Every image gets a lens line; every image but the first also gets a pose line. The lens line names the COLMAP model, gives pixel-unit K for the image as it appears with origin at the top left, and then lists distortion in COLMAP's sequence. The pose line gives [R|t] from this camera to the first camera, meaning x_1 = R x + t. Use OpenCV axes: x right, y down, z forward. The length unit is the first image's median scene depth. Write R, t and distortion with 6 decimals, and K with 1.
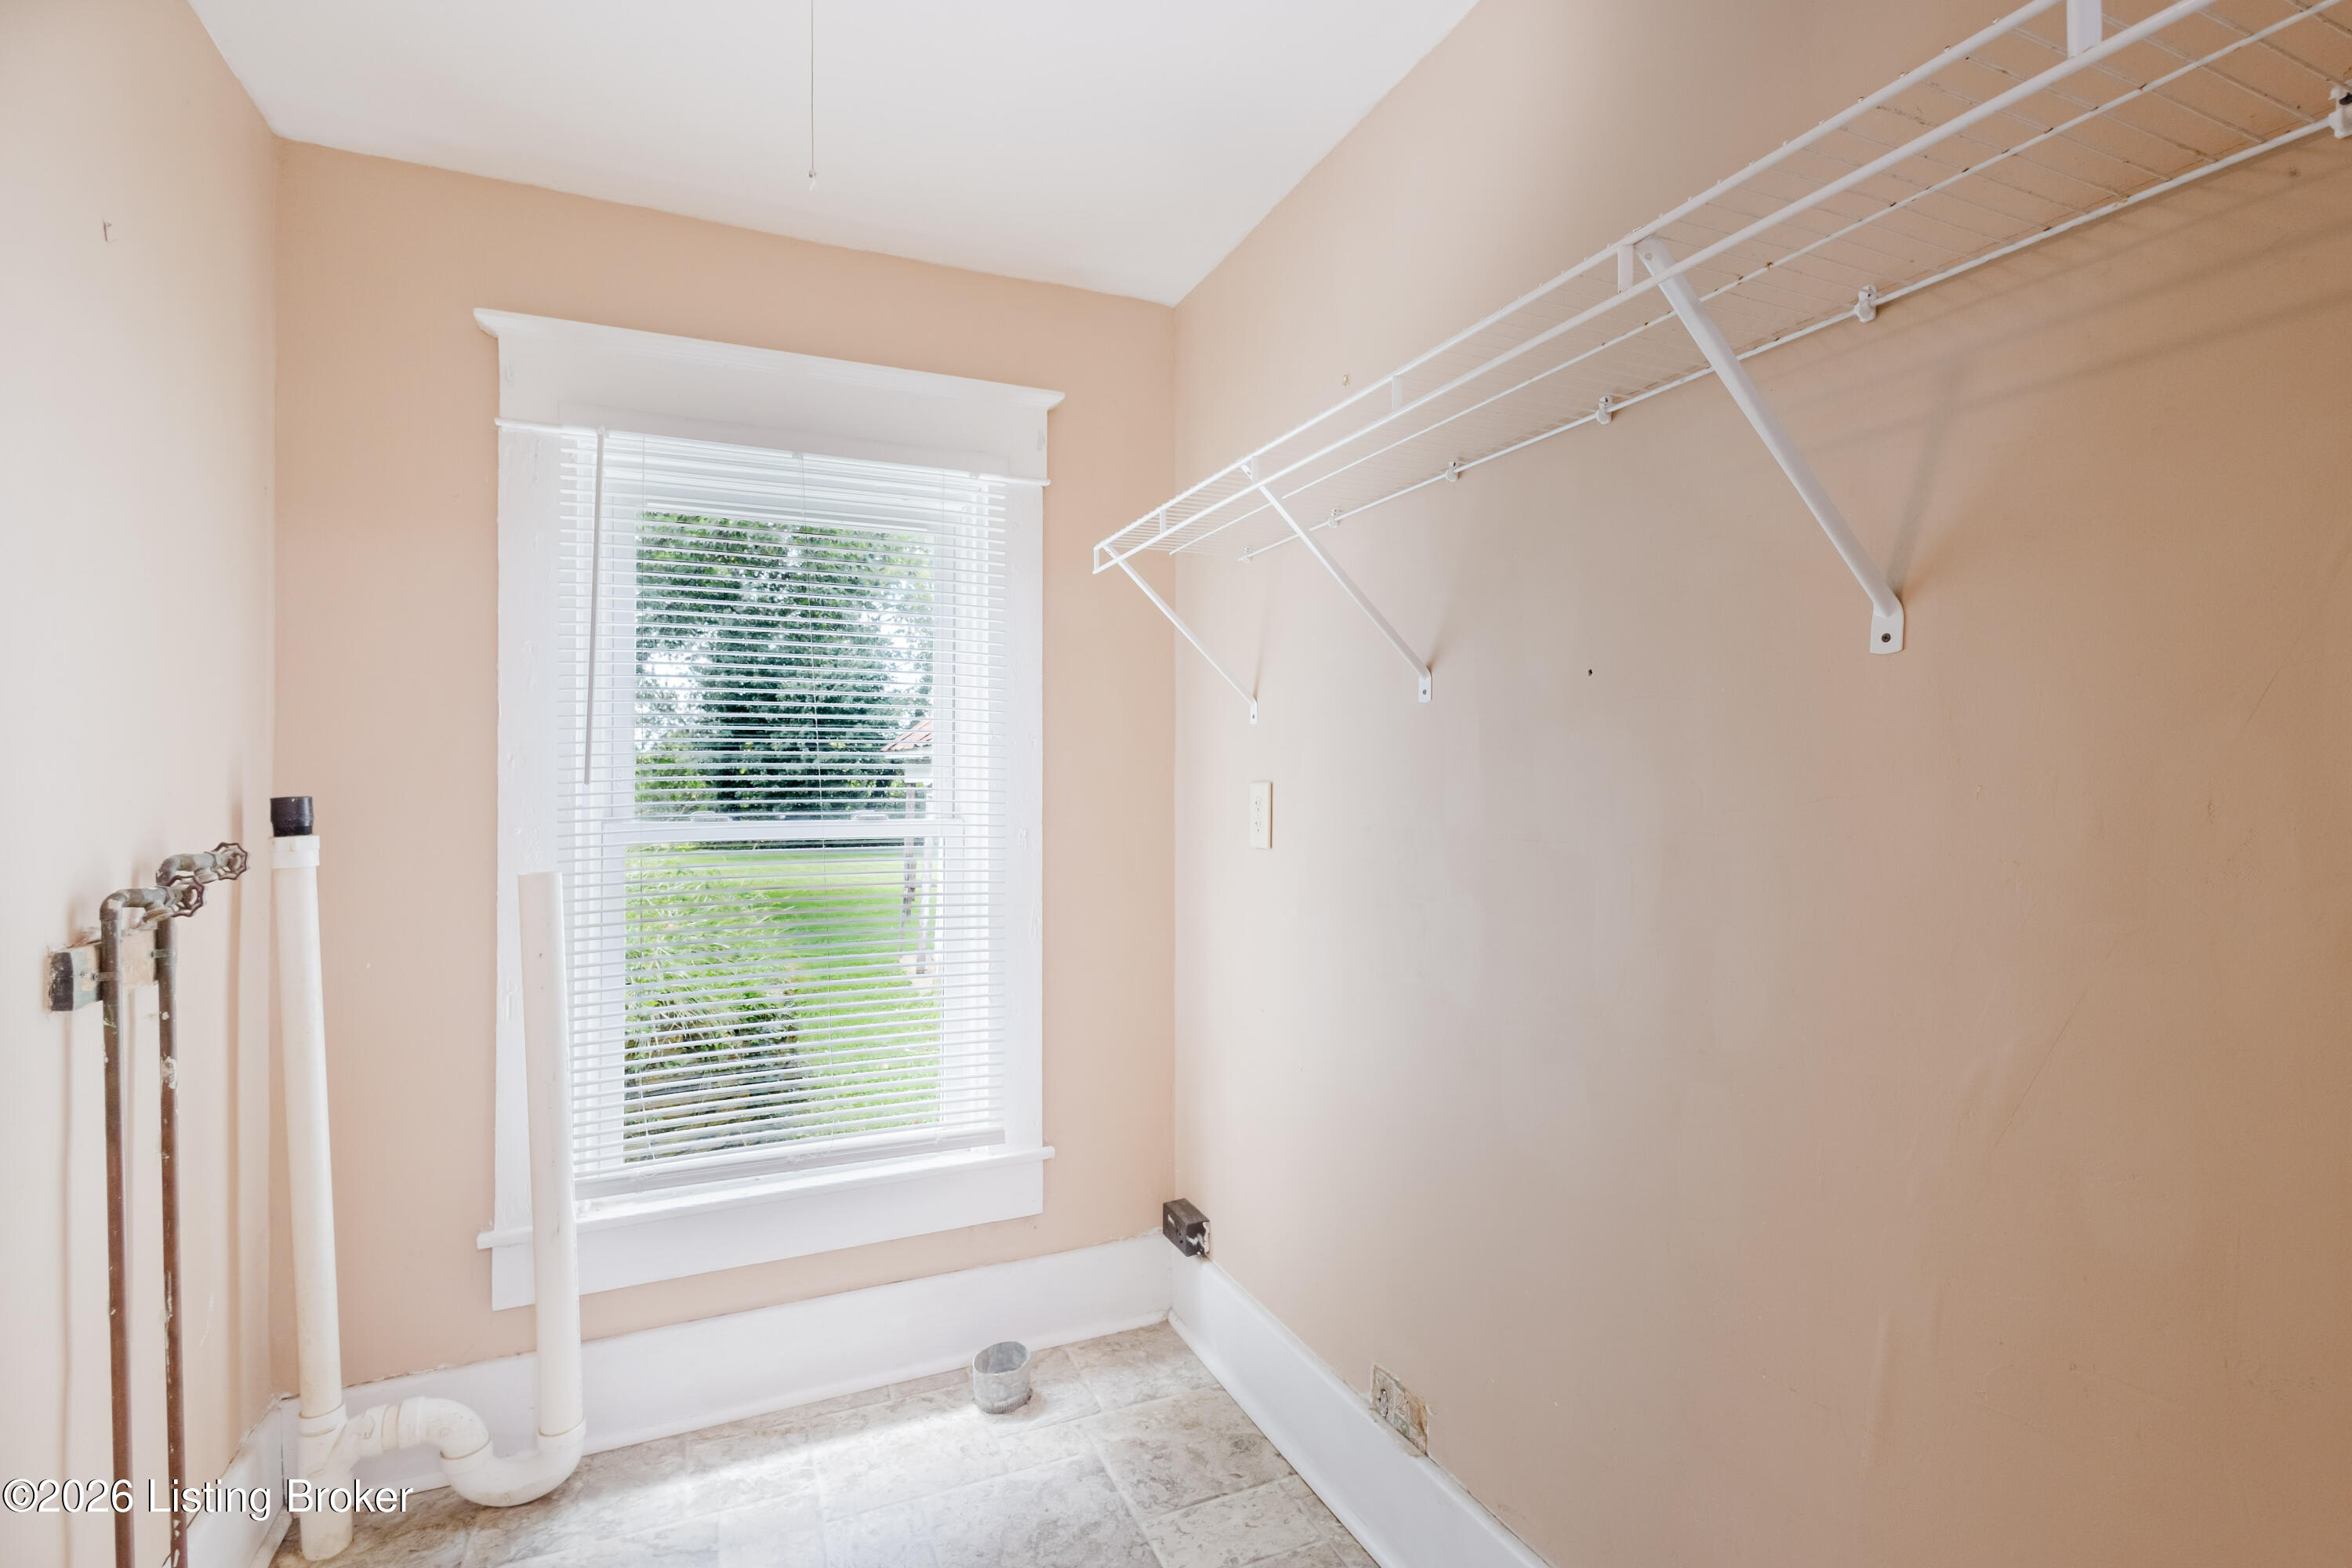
lens RADIAL K [[1078.6, 0, 1169.5], [0, 1078.6, 787.7], [0, 0, 1]] dist [0.015888, -0.002459]
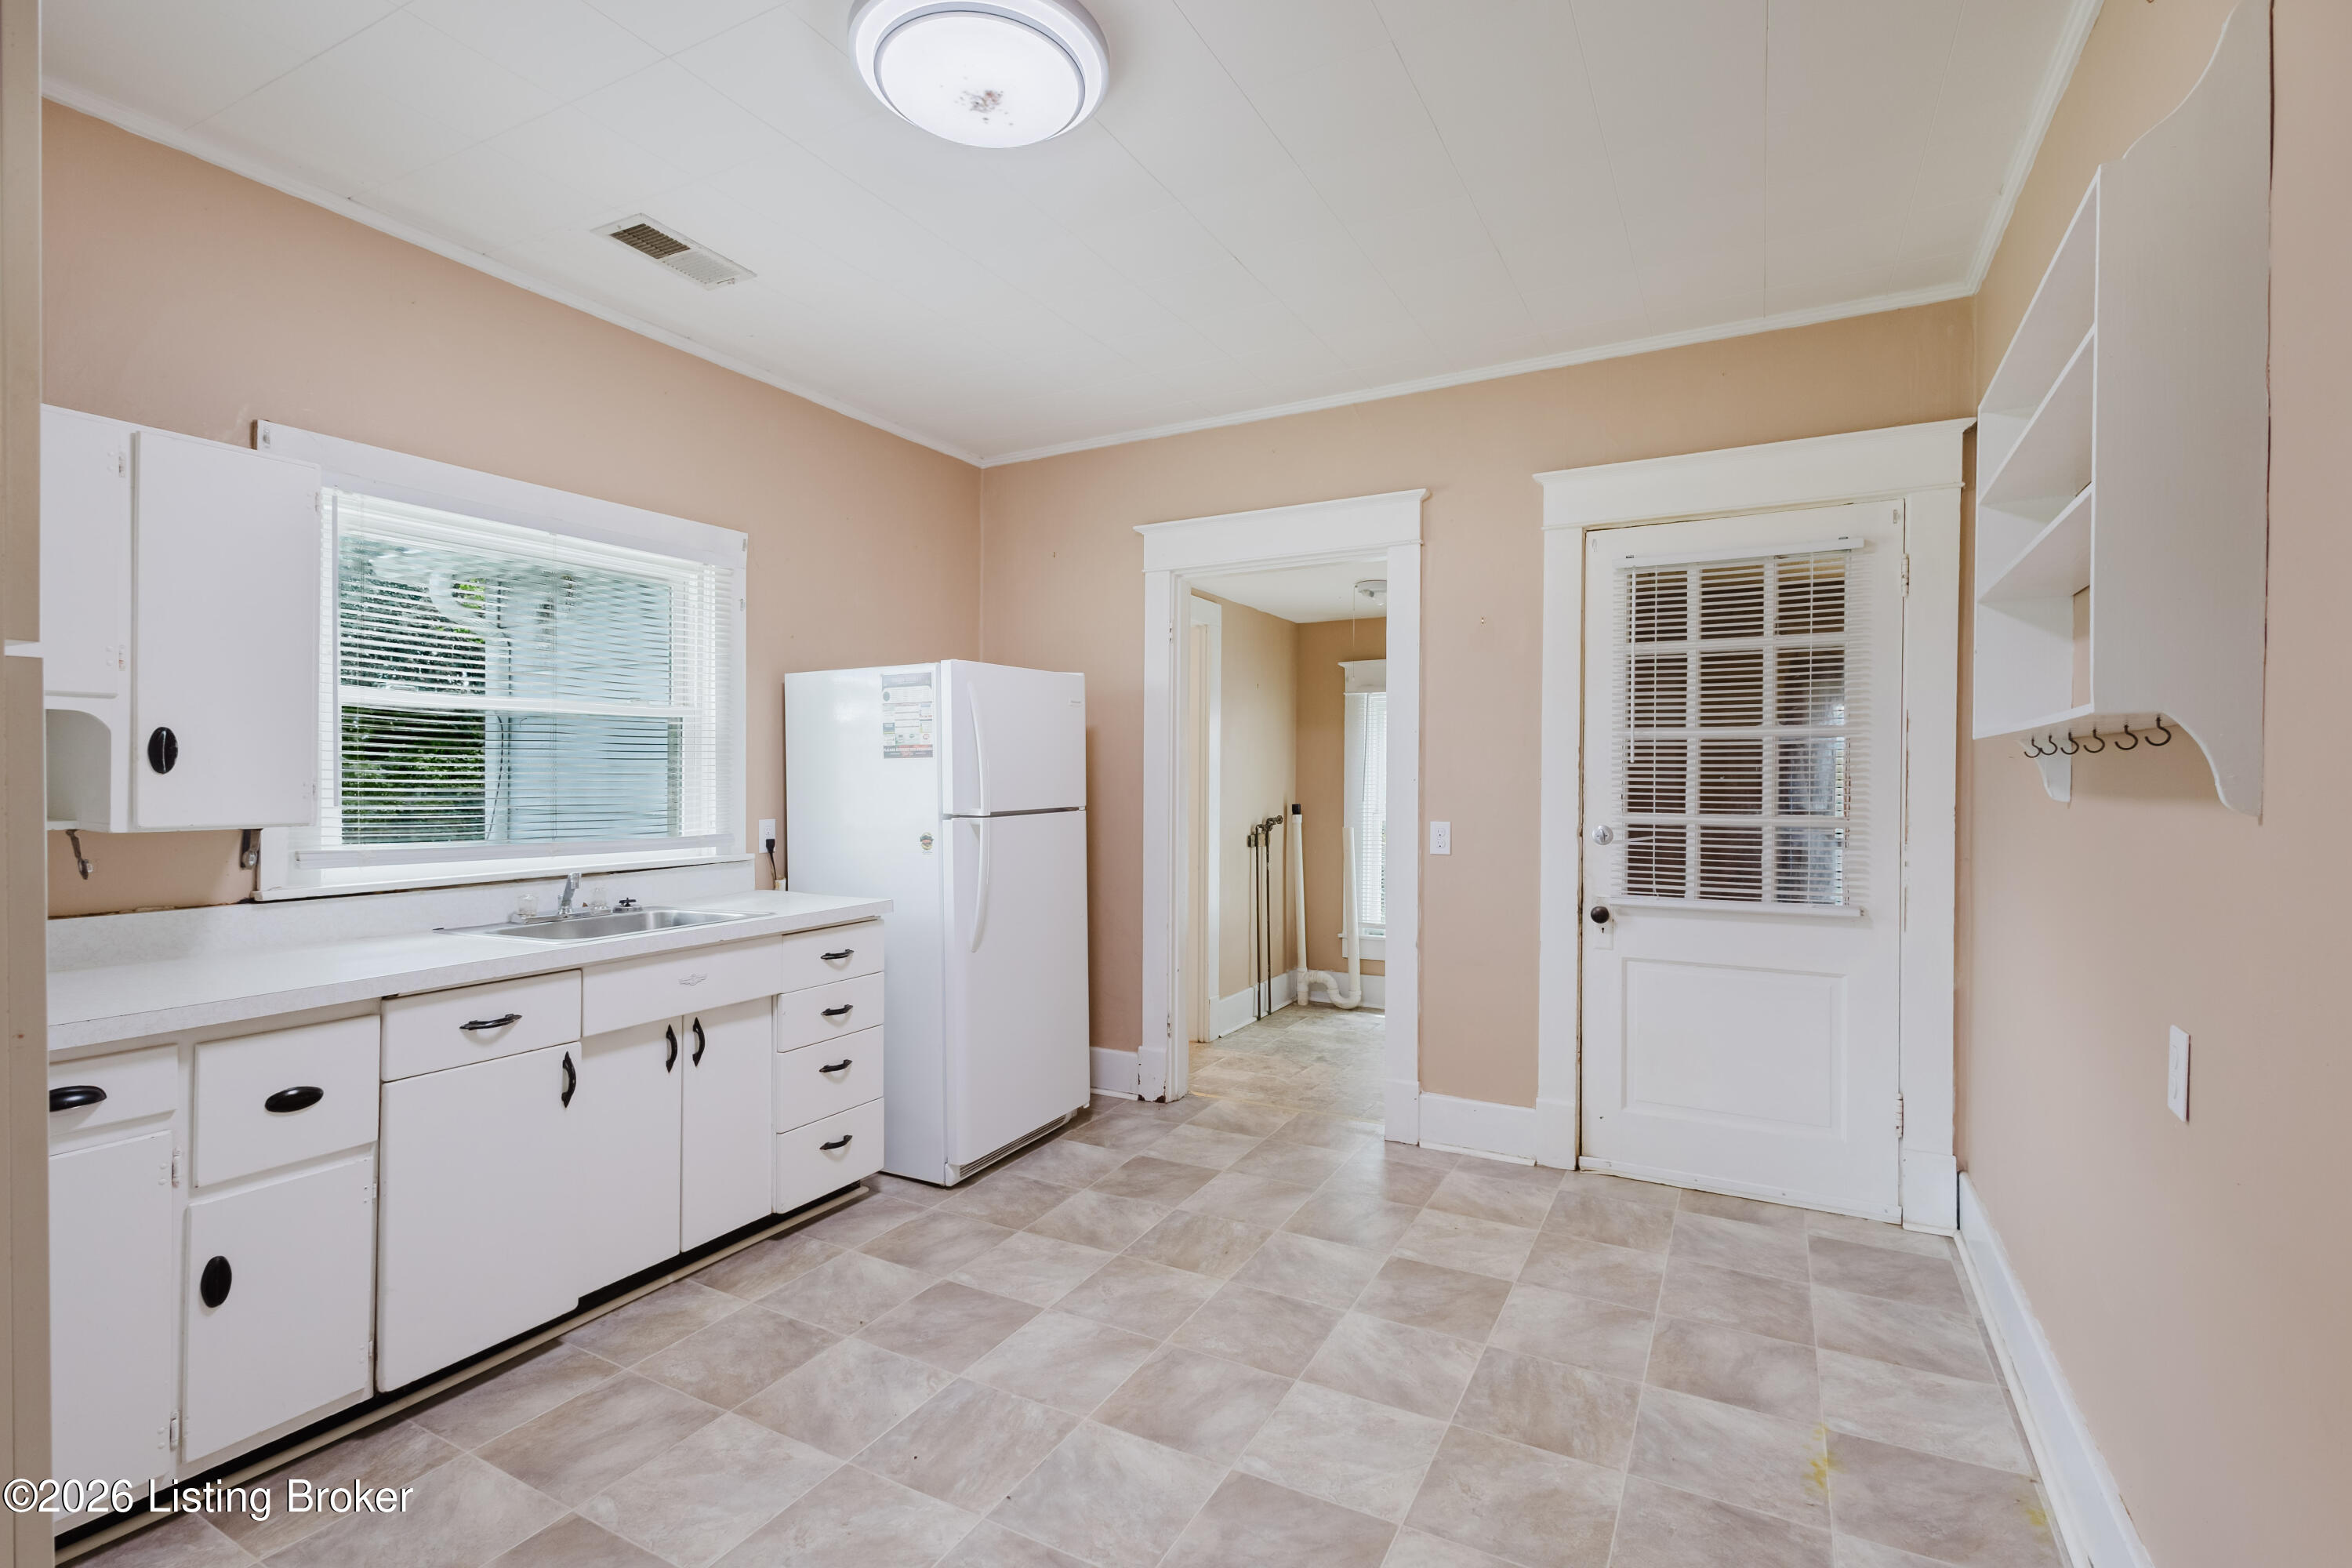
lens RADIAL K [[1078.6, 0, 1164.9], [0, 1078.6, 779.1], [0, 0, 1]] dist [0.015888, -0.002459]
pose [[0.595577, 0.002349, -0.803295, 1.936714], [-0.008451, 0.999959, -0.003342, -0.061313], [0.803254, 0.008779, 0.595572, -1.603844]]
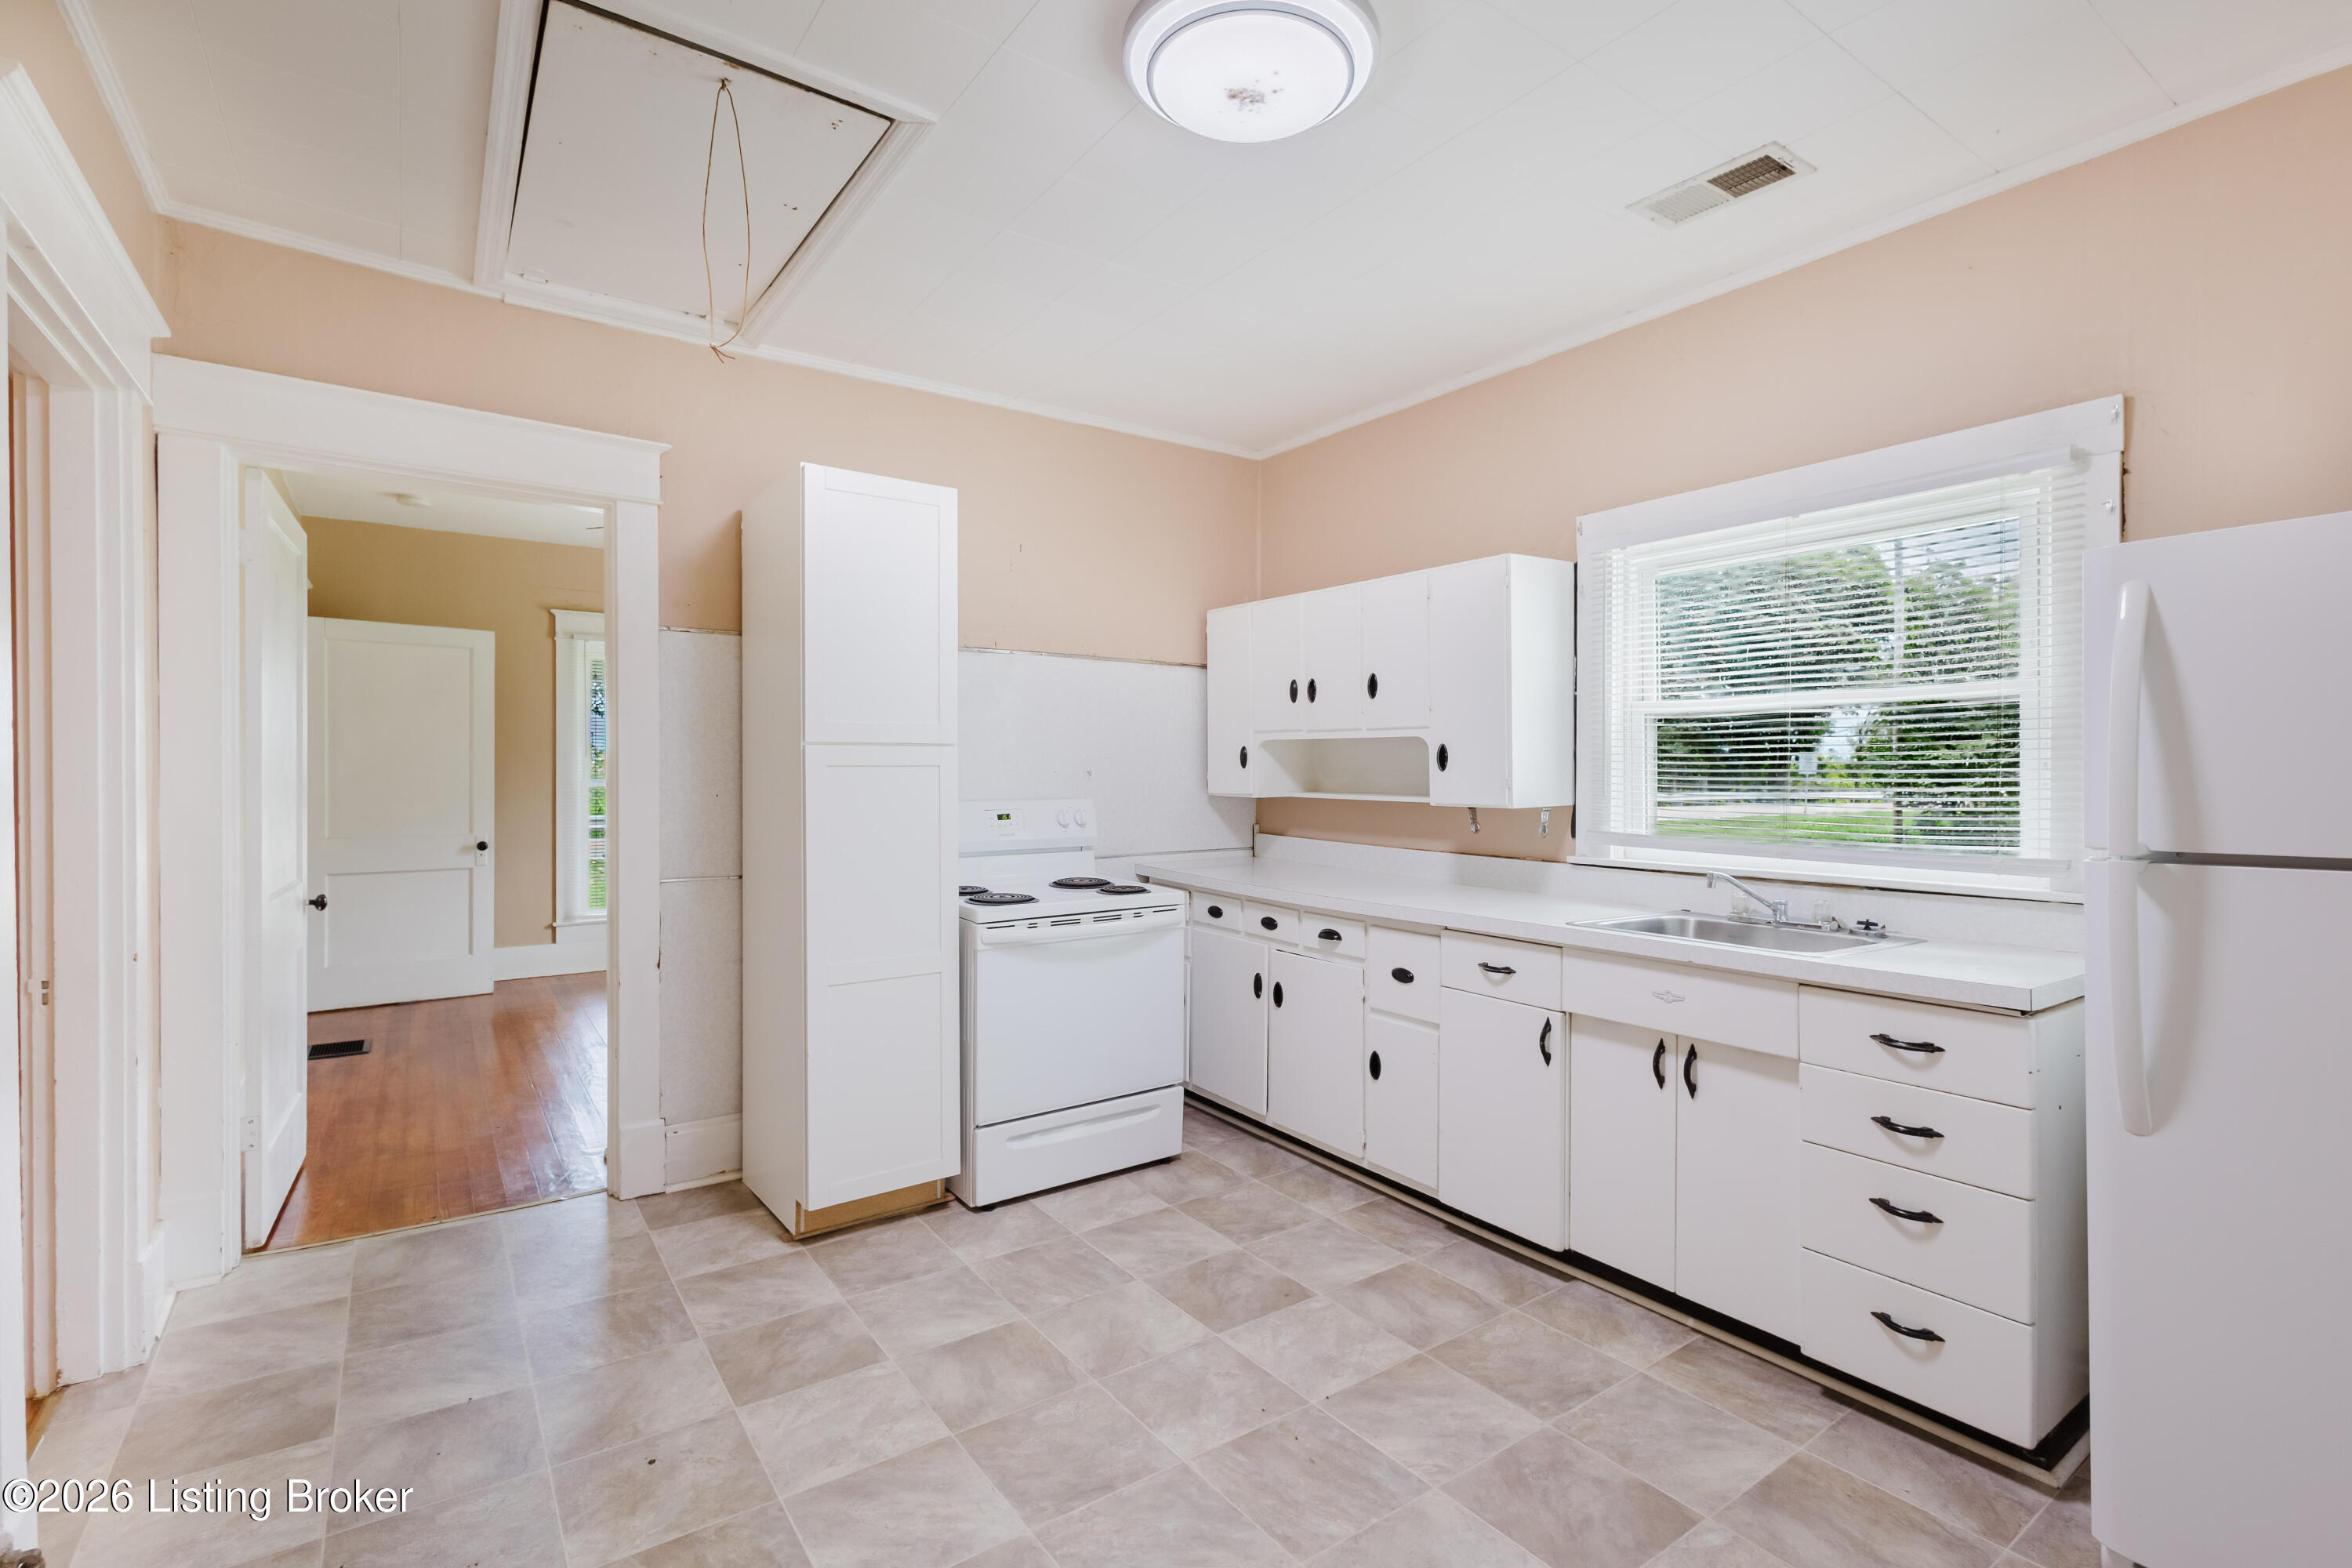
lens RADIAL K [[1078.6, 0, 1185.7], [0, 1078.6, 771.2], [0, 0, 1]] dist [0.015888, -0.002459]
pose [[-0.982221, 0.001152, -0.187725, -0.648851], [-0.000553, 0.999959, 0.009025, -0.126429], [0.187728, 0.008968, -0.982180, 4.005823]]
